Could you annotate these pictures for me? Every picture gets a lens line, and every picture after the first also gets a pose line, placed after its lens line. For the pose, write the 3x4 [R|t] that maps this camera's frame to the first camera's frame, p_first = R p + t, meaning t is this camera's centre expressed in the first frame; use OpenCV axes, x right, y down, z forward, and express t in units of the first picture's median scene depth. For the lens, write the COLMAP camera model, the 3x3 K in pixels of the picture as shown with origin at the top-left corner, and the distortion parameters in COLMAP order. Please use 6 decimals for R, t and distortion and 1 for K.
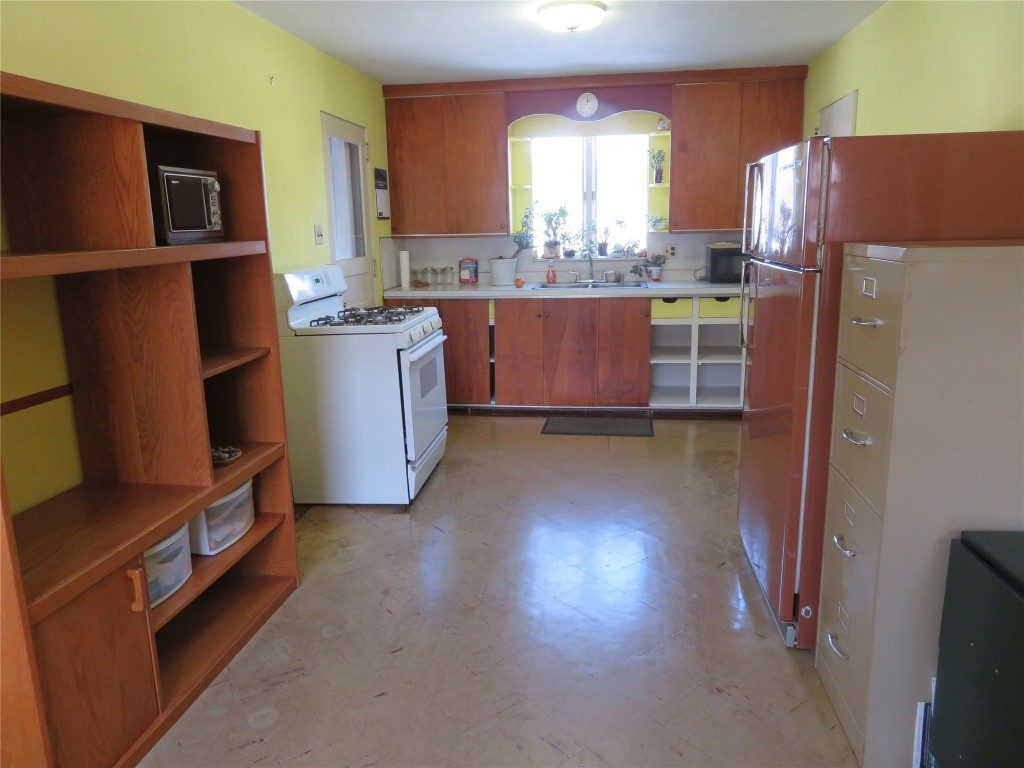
lens RADIAL K [[733.3, 0, 506.5], [0, 733.3, 384.3], [0, 0, 1]] dist [0.002142, -0.000570]
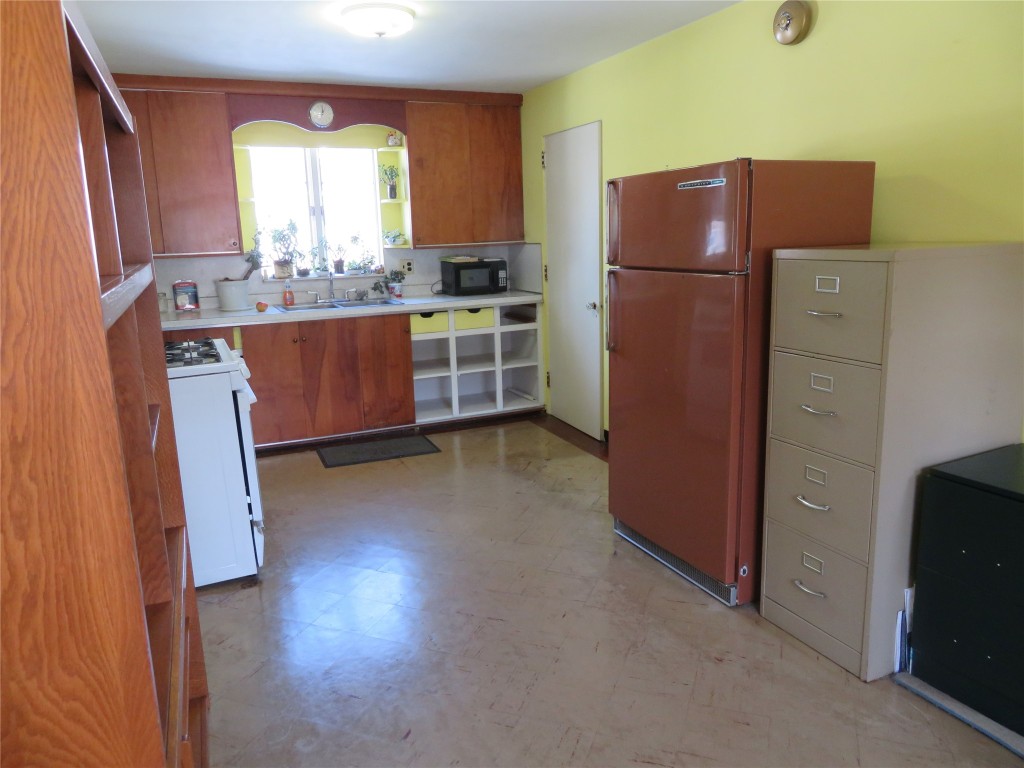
lens RADIAL K [[734.2, 0, 514.9], [0, 734.2, 381.3], [0, 0, 1]] dist [0.001824, -0.001388]
pose [[0.846504, -0.109242, 0.521053, -0.201326], [0.123754, 0.992288, 0.006988, -0.016008], [-0.517798, 0.058567, 0.853496, 0.082593]]
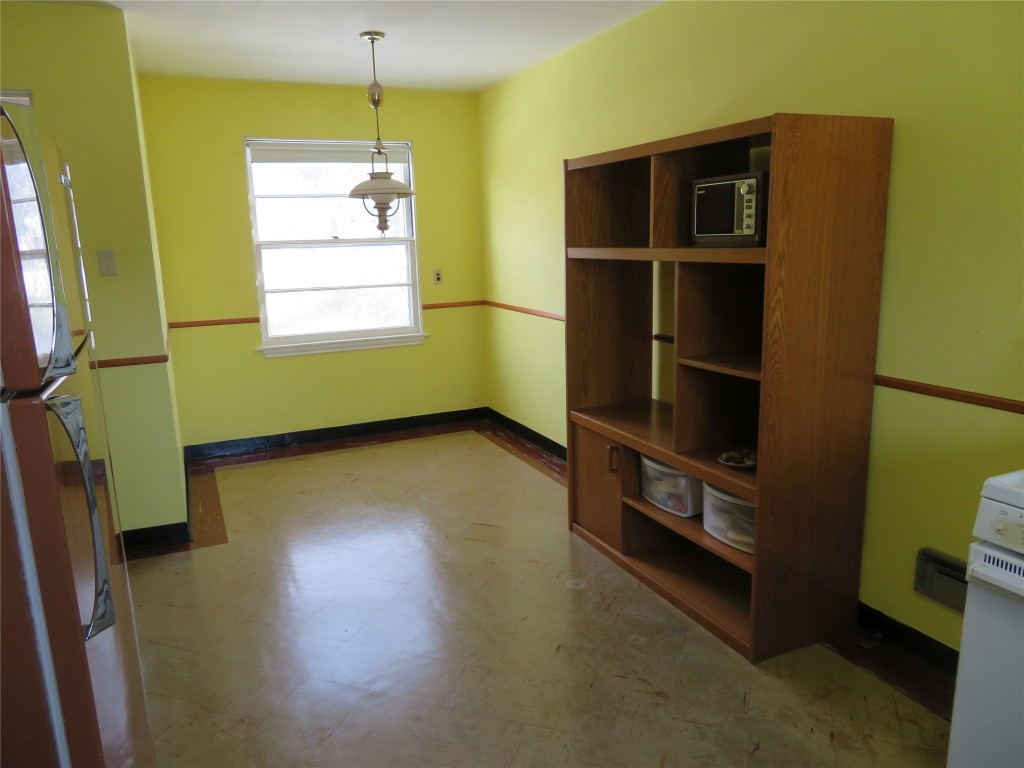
lens RADIAL K [[733.3, 0, 506.5], [0, 733.3, 384.3], [0, 0, 1]] dist [0.002142, -0.000570]
pose [[-0.839517, 0.153372, -0.521237, 0.178989], [-0.069809, 0.920934, 0.383416, -0.168572], [0.538830, 0.358272, -0.762433, 0.732855]]
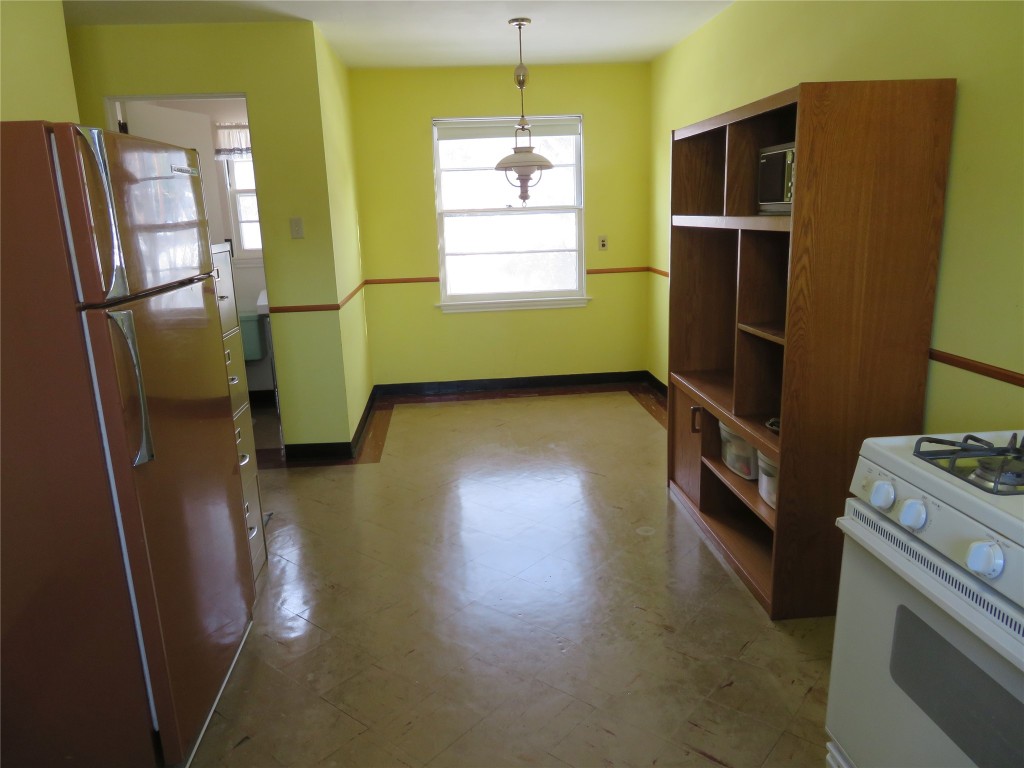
lens RADIAL K [[733.3, 0, 506.5], [0, 733.3, 384.3], [0, 0, 1]] dist [0.002142, -0.000570]
pose [[-0.972618, 0.106122, -0.206768, 0.090580], [0.006138, 0.901085, 0.433600, -0.187349], [0.232330, 0.420457, -0.877062, 0.838149]]
